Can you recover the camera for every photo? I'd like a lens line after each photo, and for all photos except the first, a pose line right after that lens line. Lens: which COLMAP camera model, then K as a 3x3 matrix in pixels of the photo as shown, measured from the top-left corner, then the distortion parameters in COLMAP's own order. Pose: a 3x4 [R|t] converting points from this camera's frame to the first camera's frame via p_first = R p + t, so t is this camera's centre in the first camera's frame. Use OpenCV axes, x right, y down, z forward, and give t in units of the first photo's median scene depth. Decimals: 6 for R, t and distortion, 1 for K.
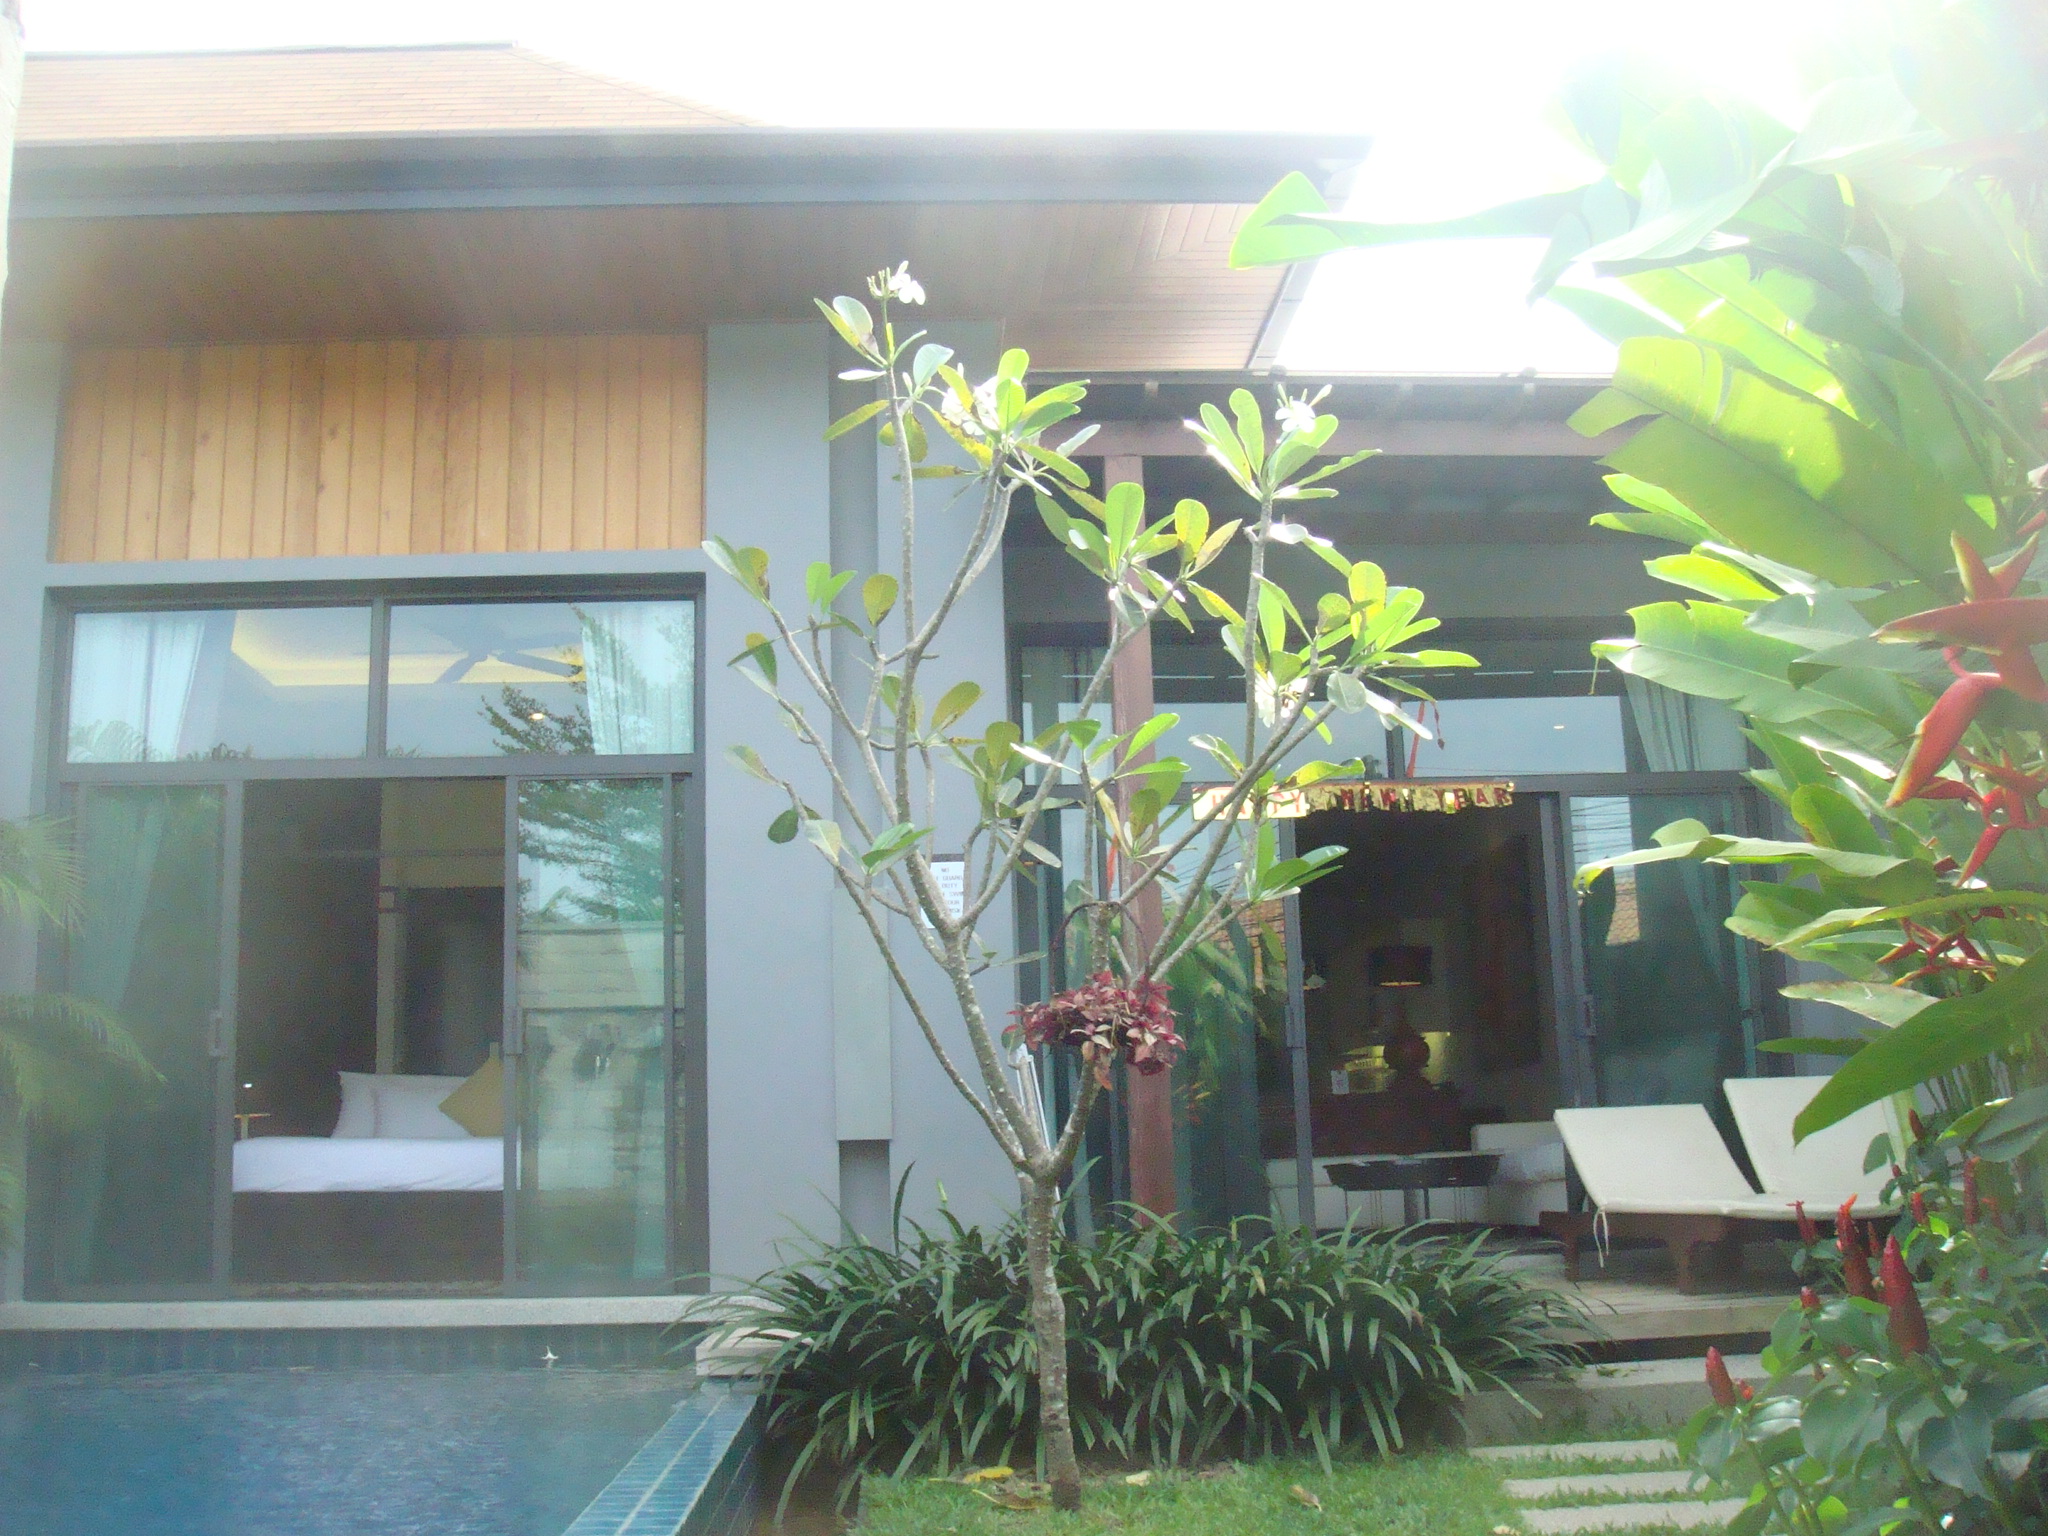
lens RADIAL K [[2198.8, 0, 1024.0], [0, 2198.8, 768.0], [0, 0, 1]] dist [-0.193301, 0.256423]
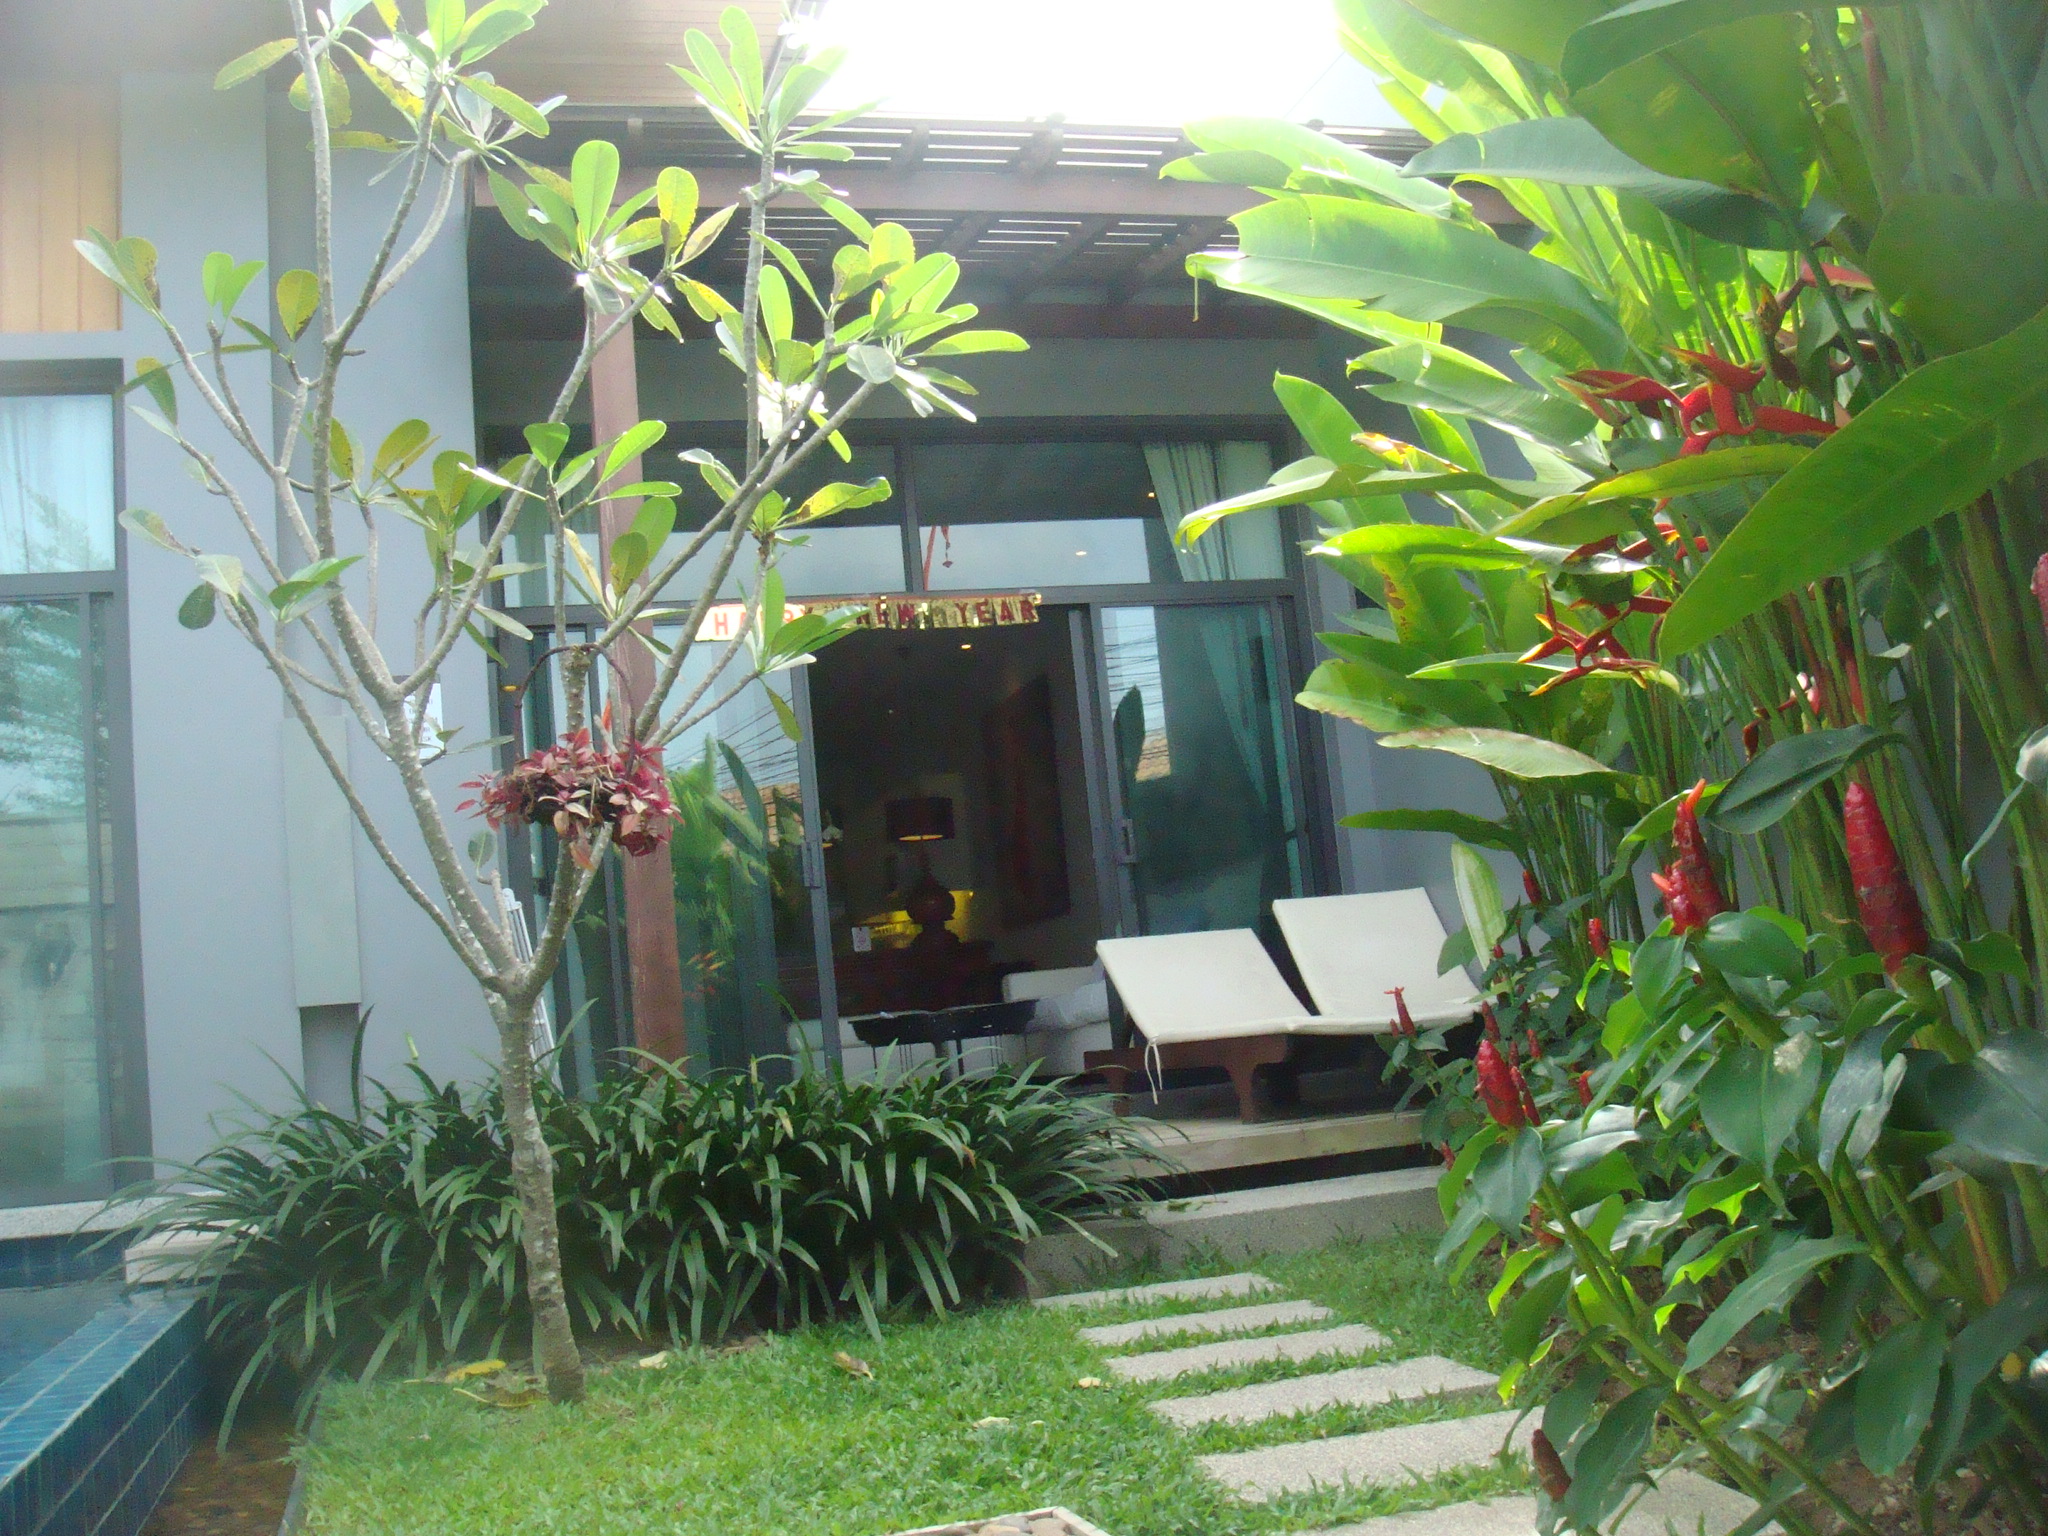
lens RADIAL K [[2161.7, 0, 1027.1], [0, 2161.7, 741.6], [0, 0, 1]] dist [-0.163957, 0.103732]
pose [[0.973952, -0.031679, 0.224531, 0.015549], [0.025071, 0.999166, 0.032224, 0.061344], [-0.225365, -0.025755, 0.973934, 0.157121]]
